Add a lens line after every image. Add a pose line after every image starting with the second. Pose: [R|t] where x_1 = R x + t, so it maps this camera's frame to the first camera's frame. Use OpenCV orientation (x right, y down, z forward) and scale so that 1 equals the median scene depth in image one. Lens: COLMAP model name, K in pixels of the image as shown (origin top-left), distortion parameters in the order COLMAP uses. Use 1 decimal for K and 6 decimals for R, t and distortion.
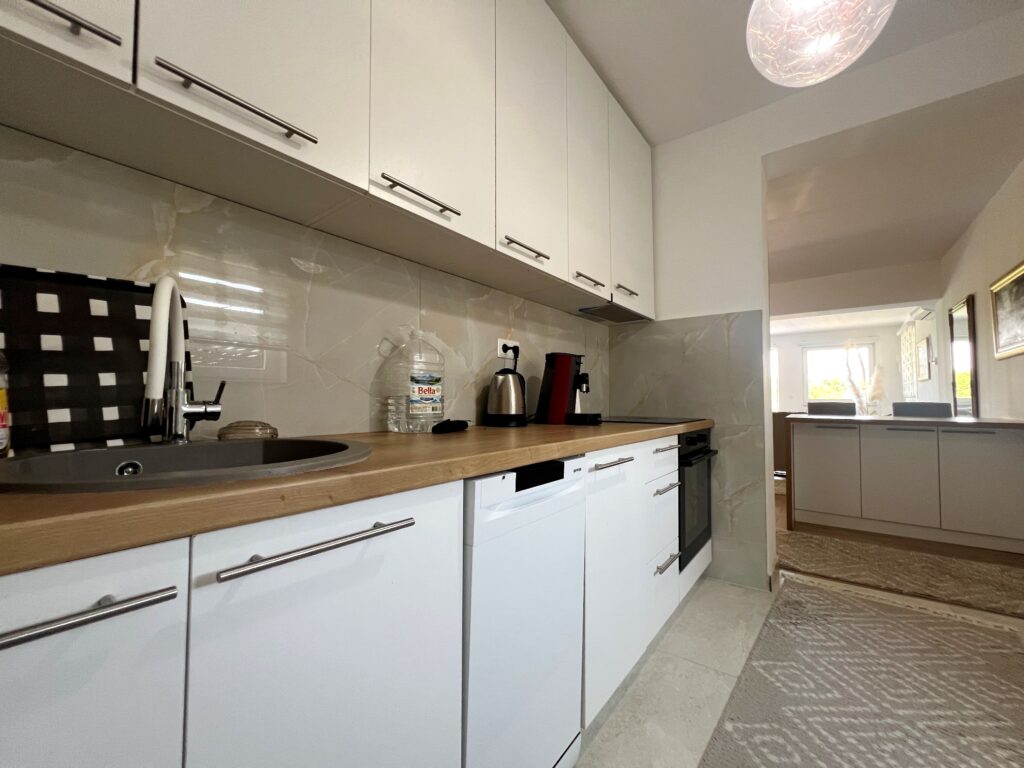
lens RADIAL K [[409.4, 0, 512.0], [0, 409.4, 384.0], [0, 0, 1]] dist [0.000727, 0.000238]
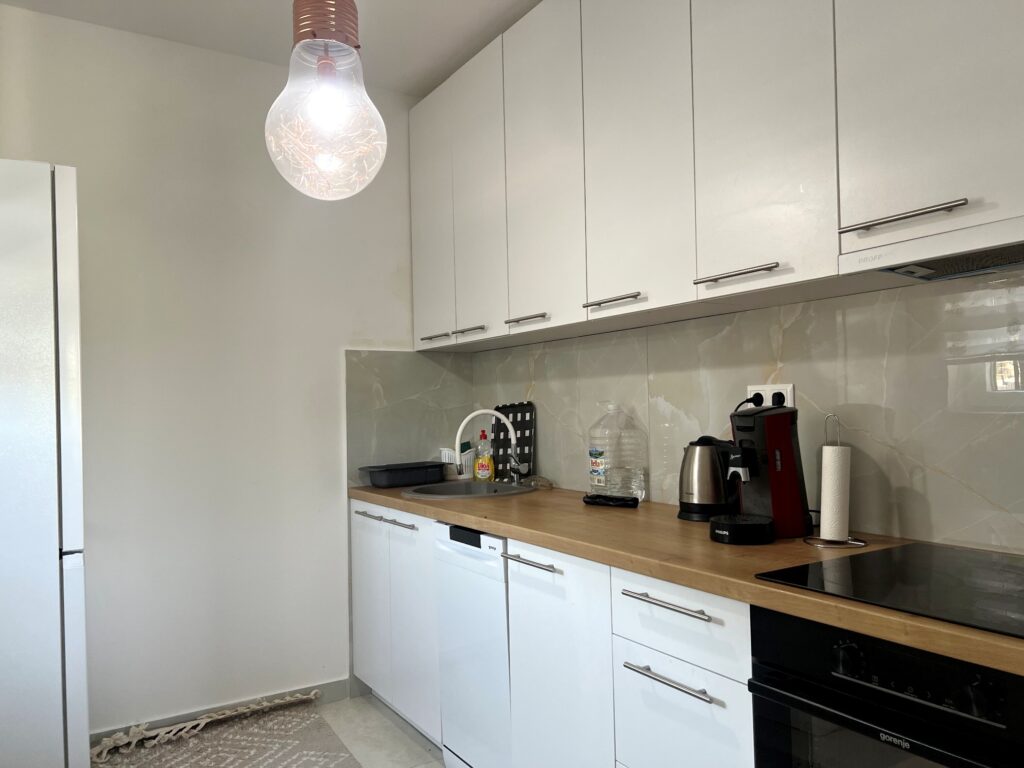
lens RADIAL K [[757.2, 0, 512.0], [0, 757.2, 384.0], [0, 0, 1]] dist [0.003757, 0.000243]
pose [[-0.352552, -0.016311, -0.935650, 1.561063], [0.063913, 0.997094, -0.041464, -0.111063], [0.933607, -0.074419, -0.350485, 1.350041]]
